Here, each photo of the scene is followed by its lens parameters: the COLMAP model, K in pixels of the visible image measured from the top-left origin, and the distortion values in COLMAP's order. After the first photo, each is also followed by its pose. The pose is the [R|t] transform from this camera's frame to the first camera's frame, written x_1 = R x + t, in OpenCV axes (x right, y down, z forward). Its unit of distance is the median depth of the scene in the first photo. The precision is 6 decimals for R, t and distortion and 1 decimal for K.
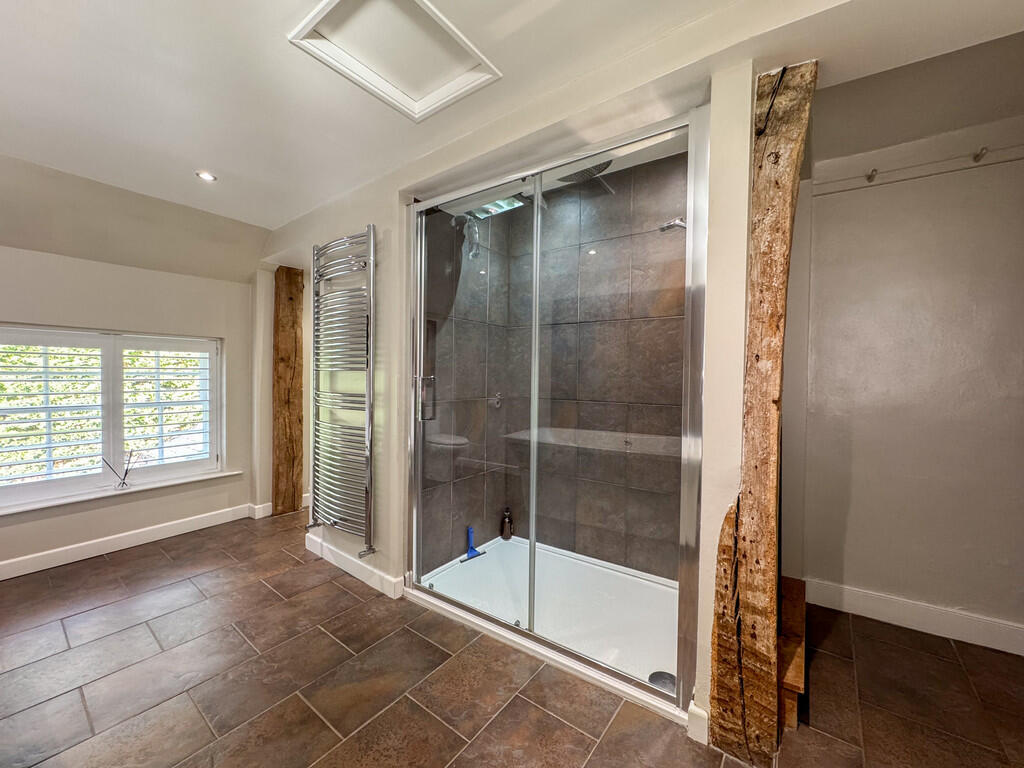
lens RADIAL K [[409.5, 0, 512.0], [0, 409.5, 384.0], [0, 0, 1]] dist [-0.000260, -0.000024]
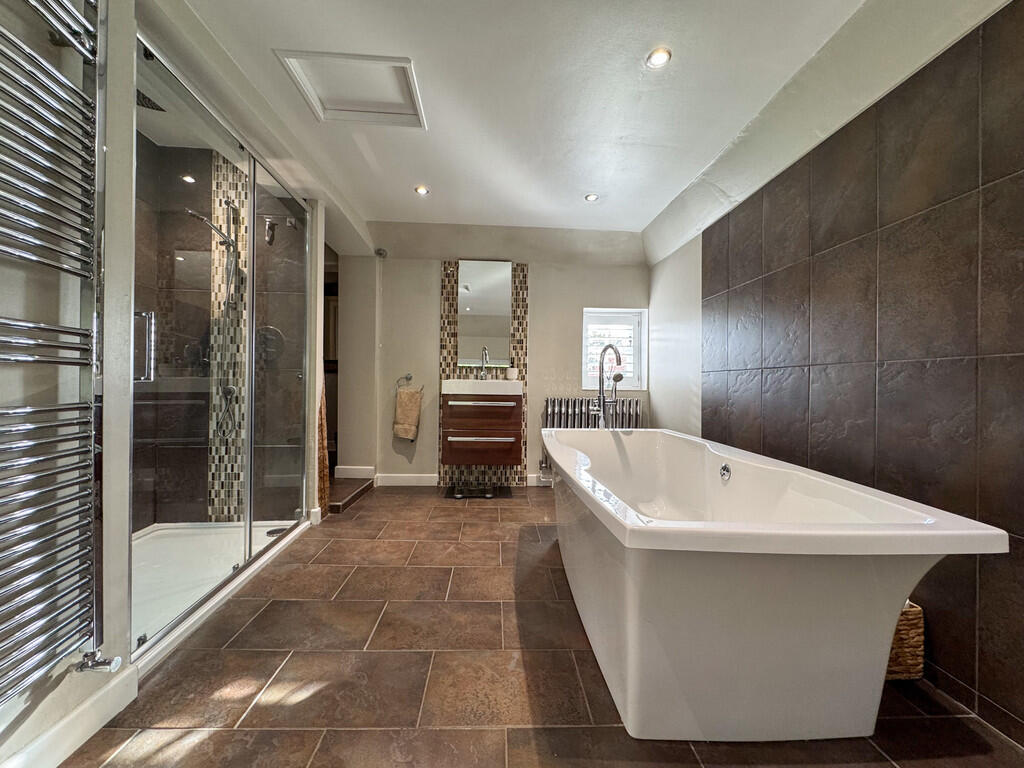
lens RADIAL K [[409.5, 0, 512.0], [0, 409.5, 384.0], [0, 0, 1]] dist [-0.000260, -0.000024]
pose [[-0.644634, -0.025026, 0.764081, -1.383224], [-0.006397, 0.999606, 0.027343, 0.091993], [-0.764464, 0.012739, -0.644540, 1.267028]]
